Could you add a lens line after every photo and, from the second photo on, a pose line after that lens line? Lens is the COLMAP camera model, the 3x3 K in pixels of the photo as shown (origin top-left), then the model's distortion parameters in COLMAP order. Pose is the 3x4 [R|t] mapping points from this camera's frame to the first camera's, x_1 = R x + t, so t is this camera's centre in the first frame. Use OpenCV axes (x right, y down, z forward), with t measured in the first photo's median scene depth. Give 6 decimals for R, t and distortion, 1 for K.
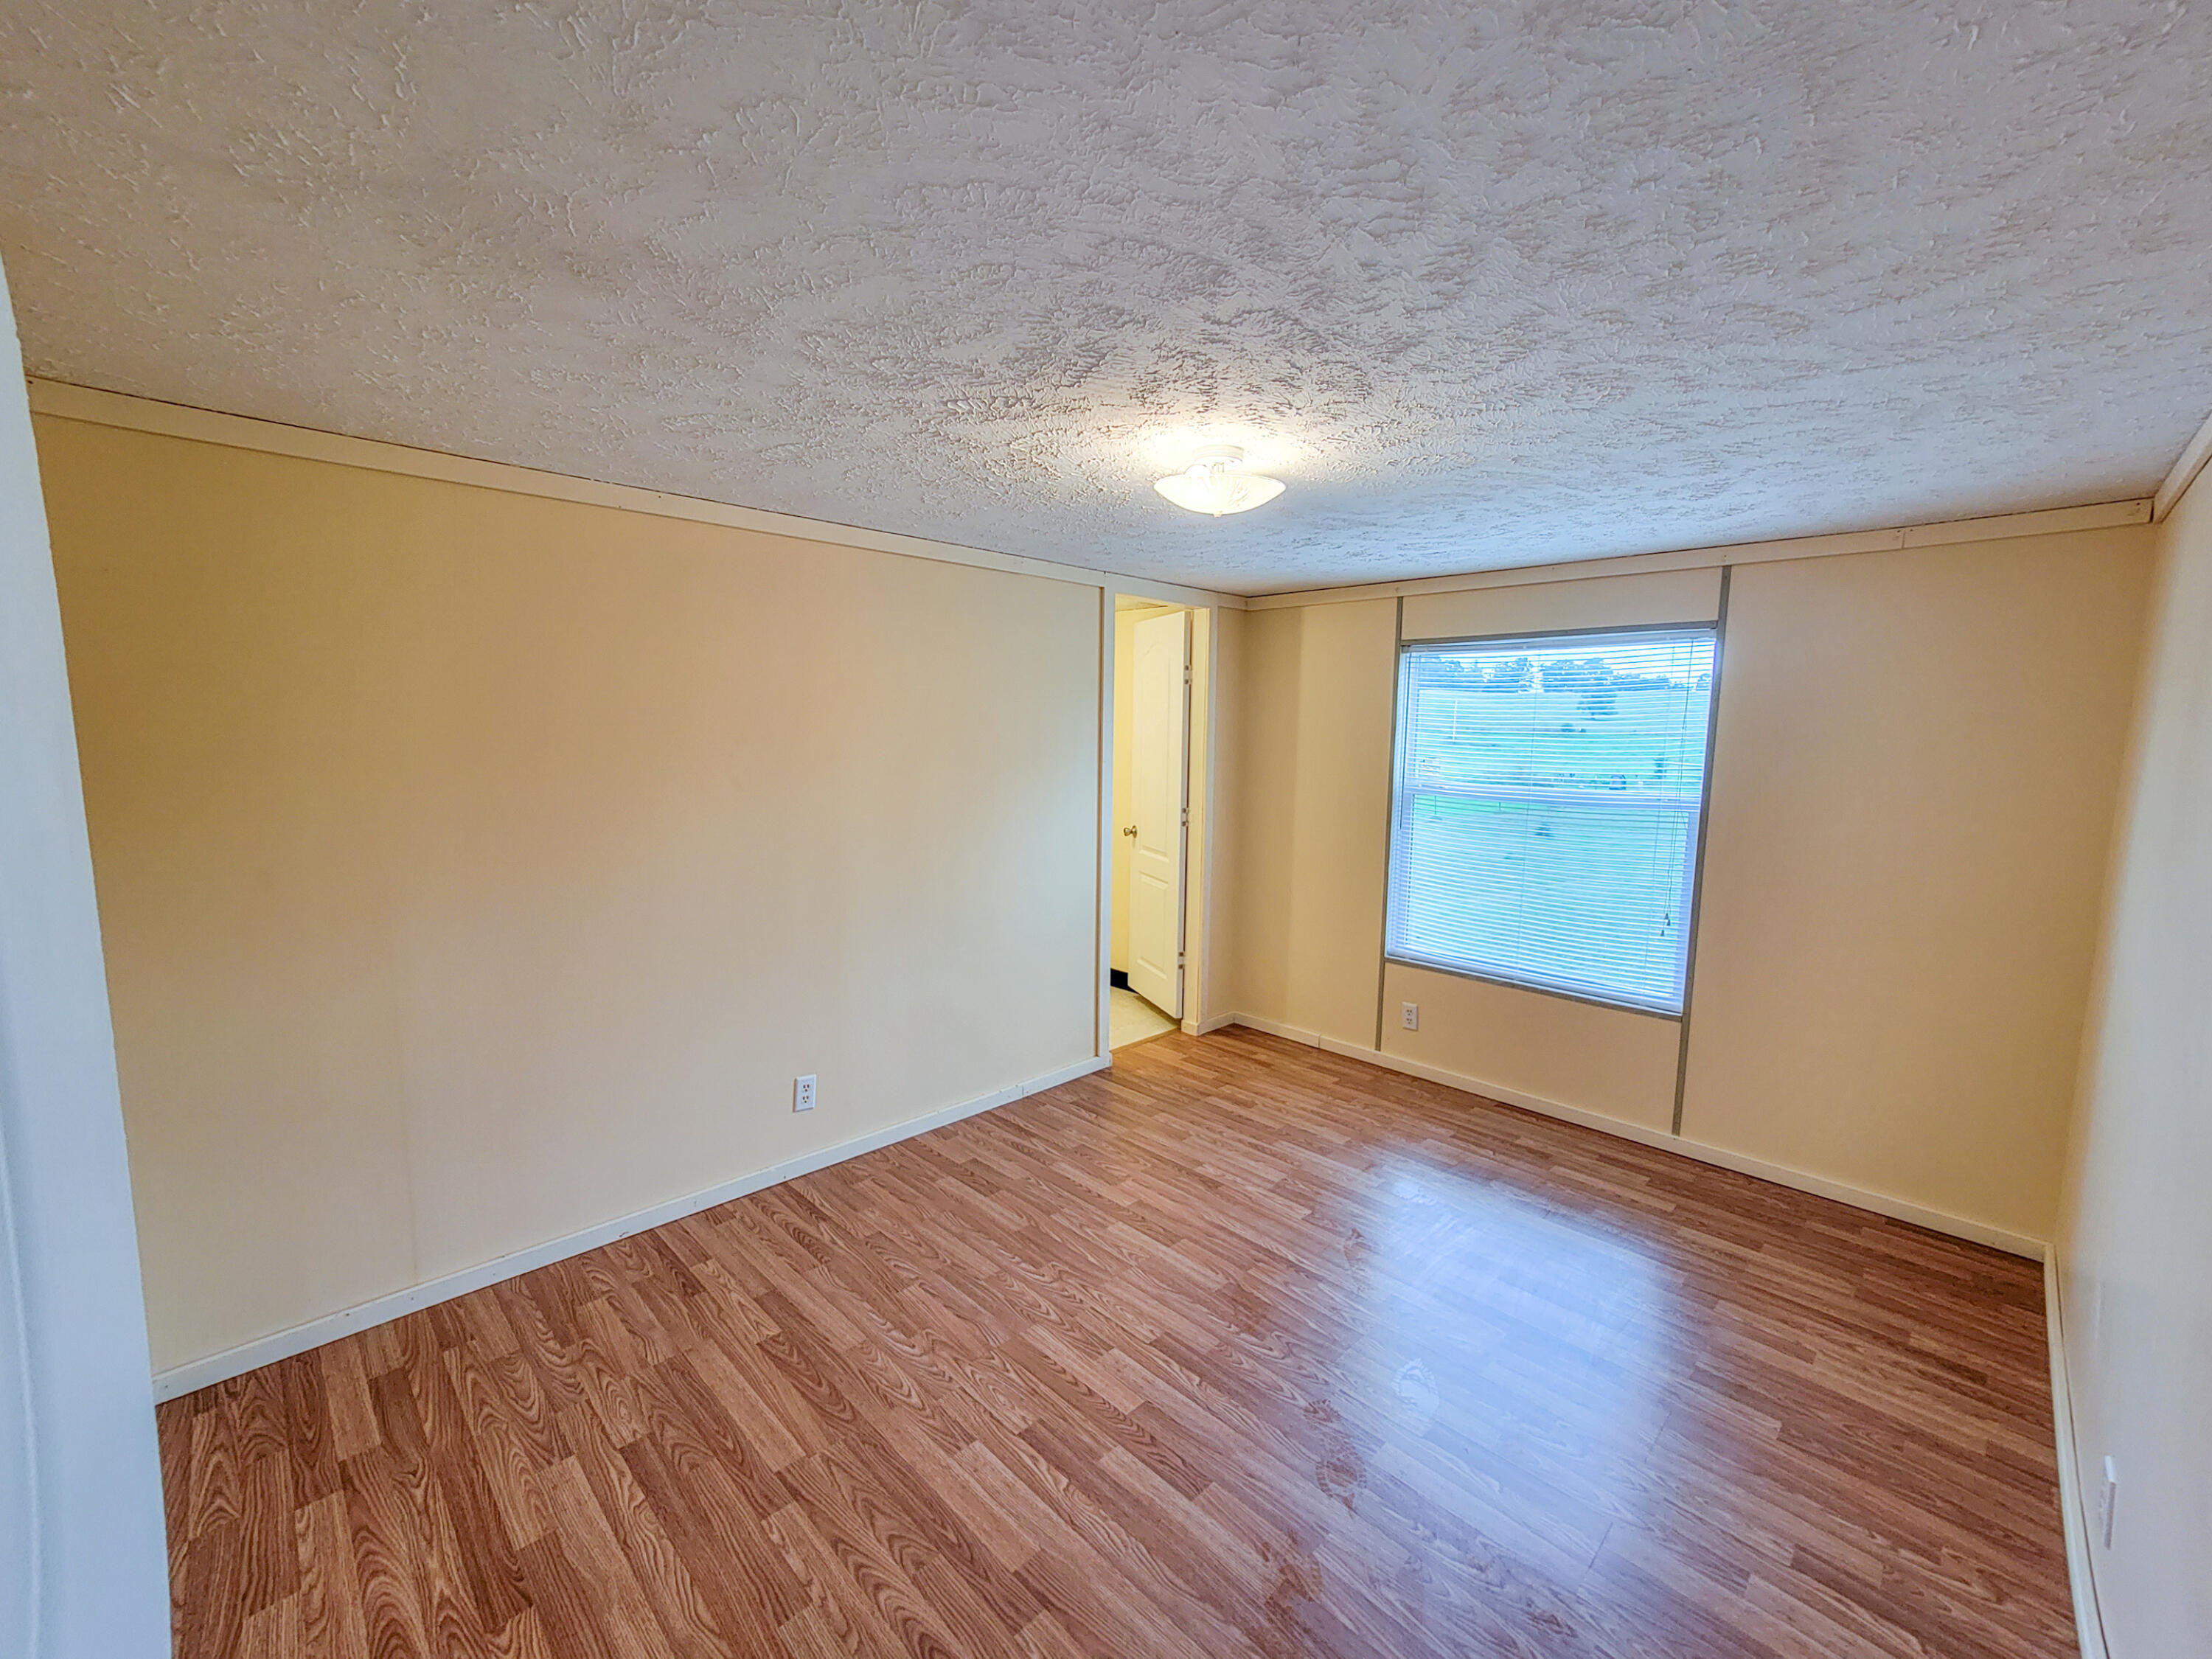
lens RADIAL K [[907.7, 0, 1149.2], [0, 907.7, 835.9], [0, 0, 1]] dist [0.002864, 0.002402]
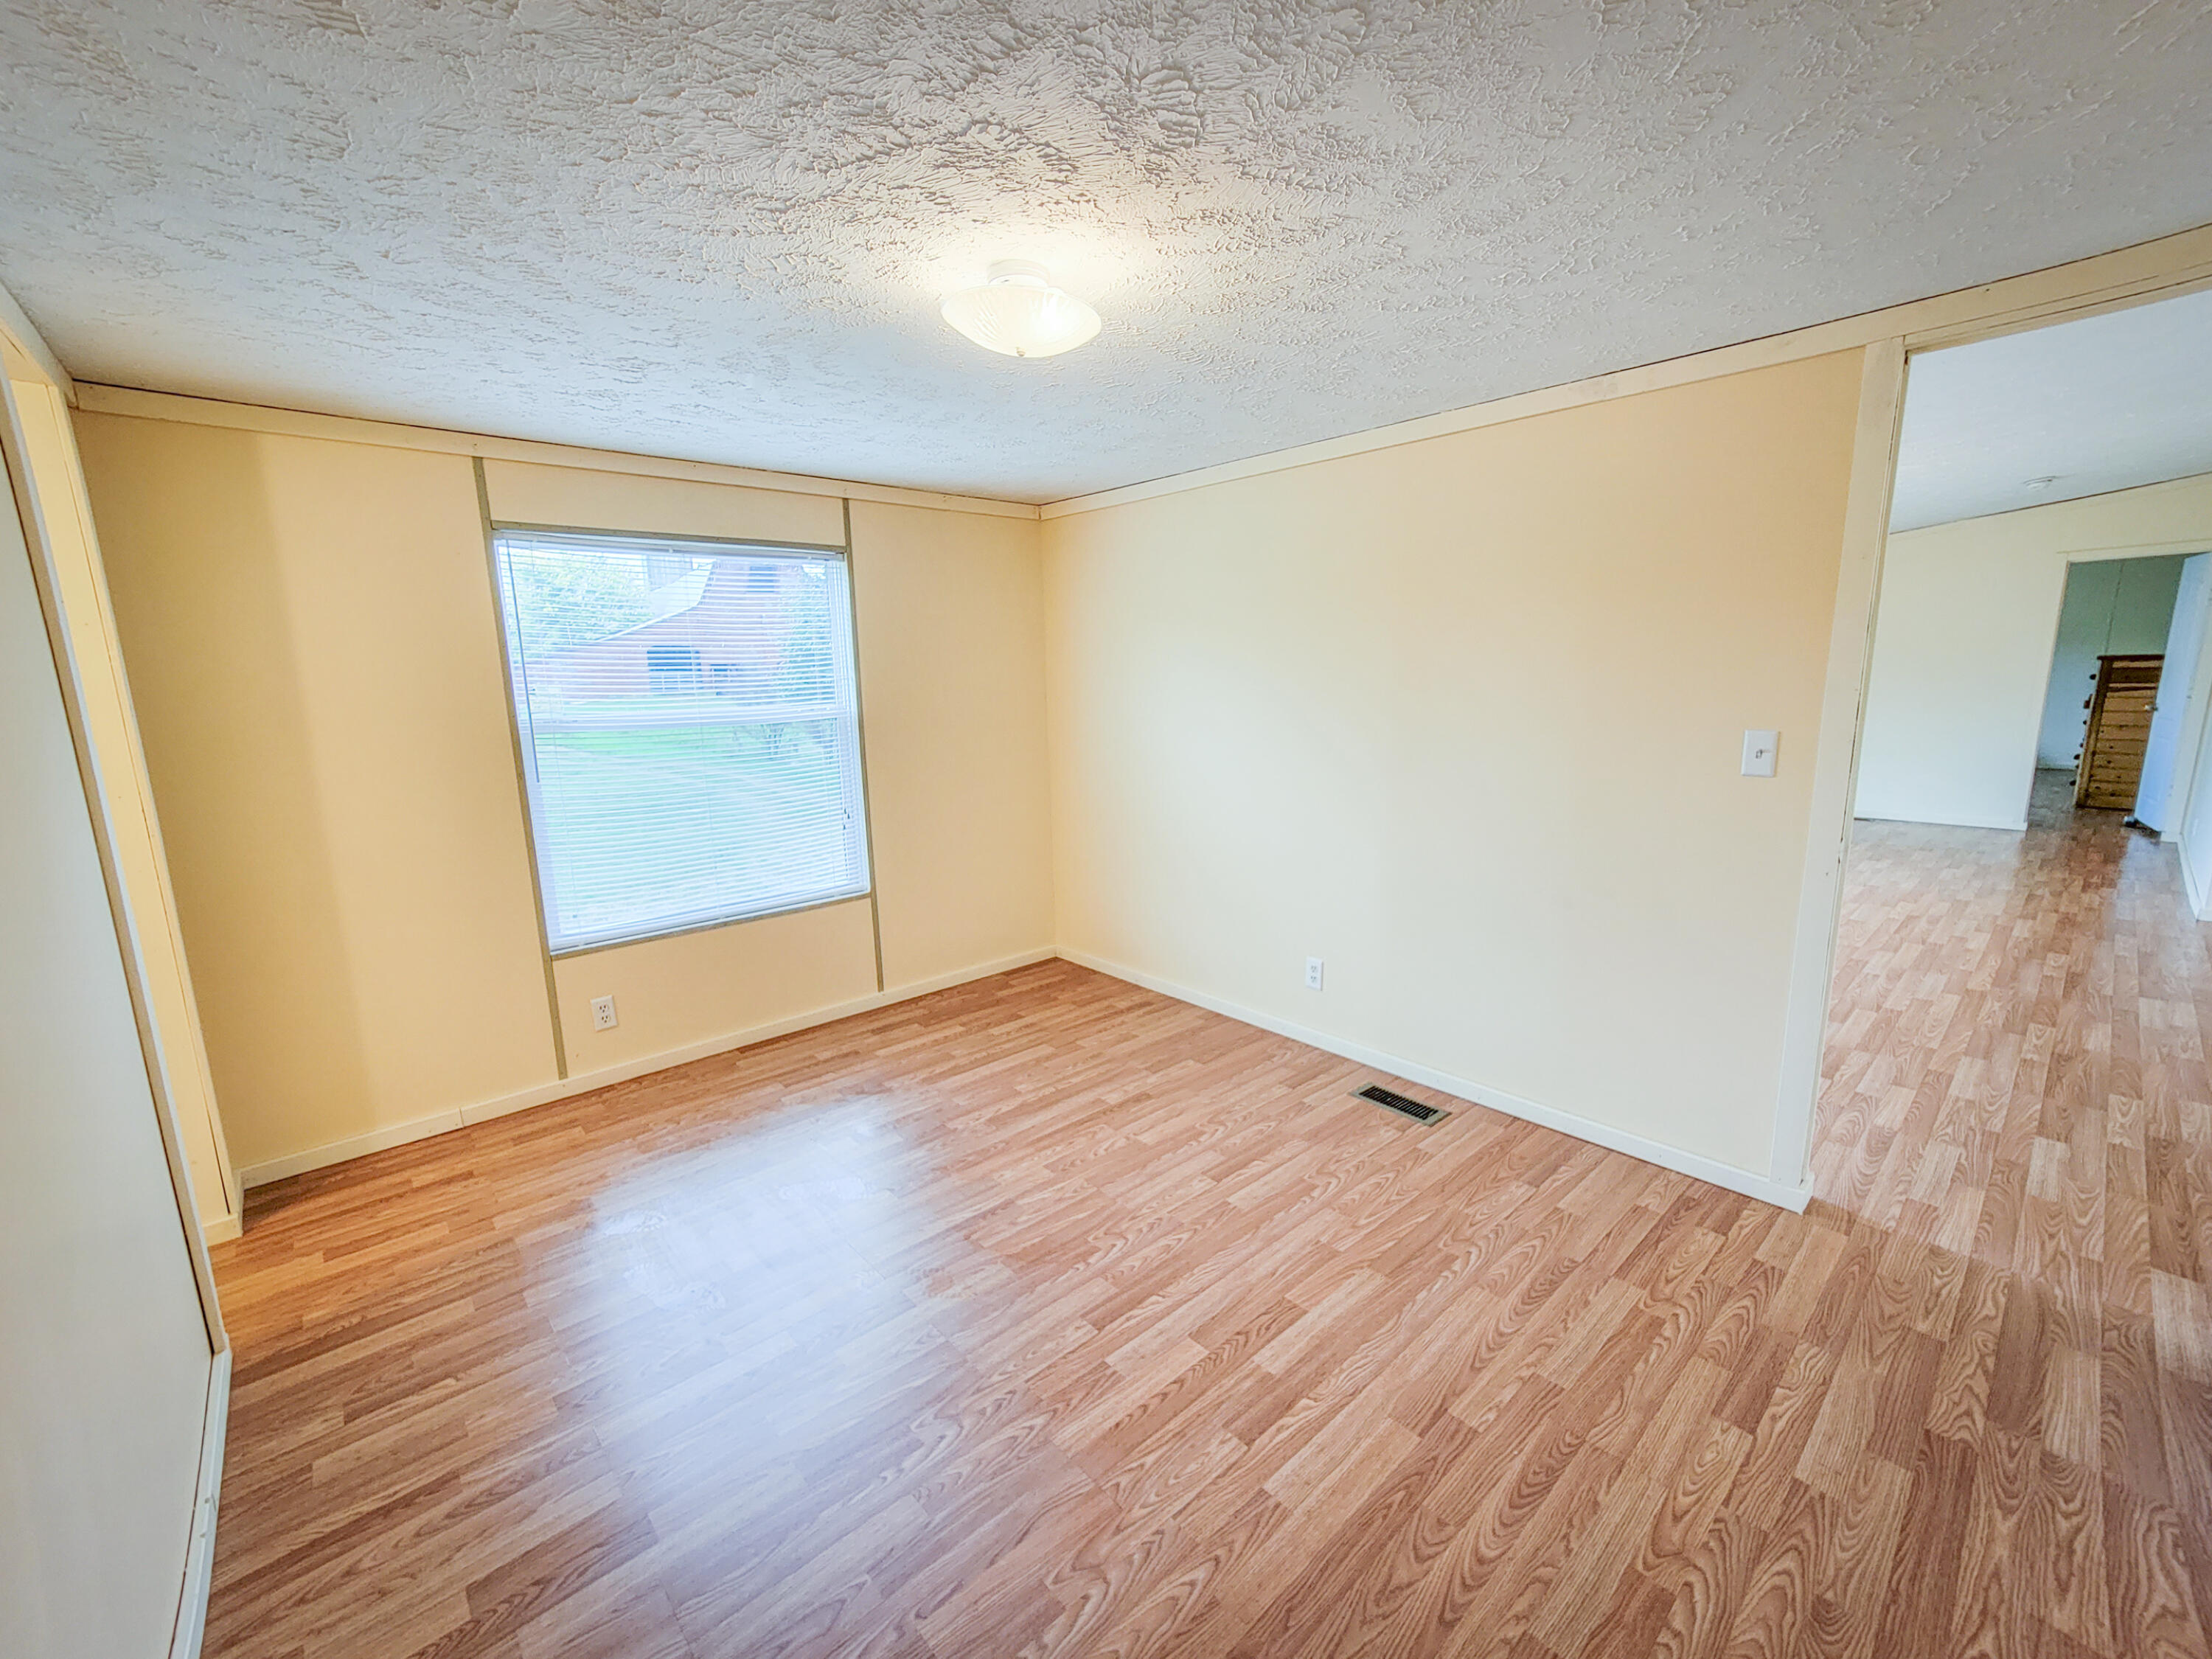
lens RADIAL K [[905.8, 0, 1108.9], [0, 905.8, 833.7], [0, 0, 1]] dist [-0.016119, 0.009378]
pose [[0.070234, -0.188875, 0.979486, -0.601510], [0.140778, 0.973961, 0.177715, -0.043312], [-0.987547, 0.125408, 0.094995, 0.679256]]
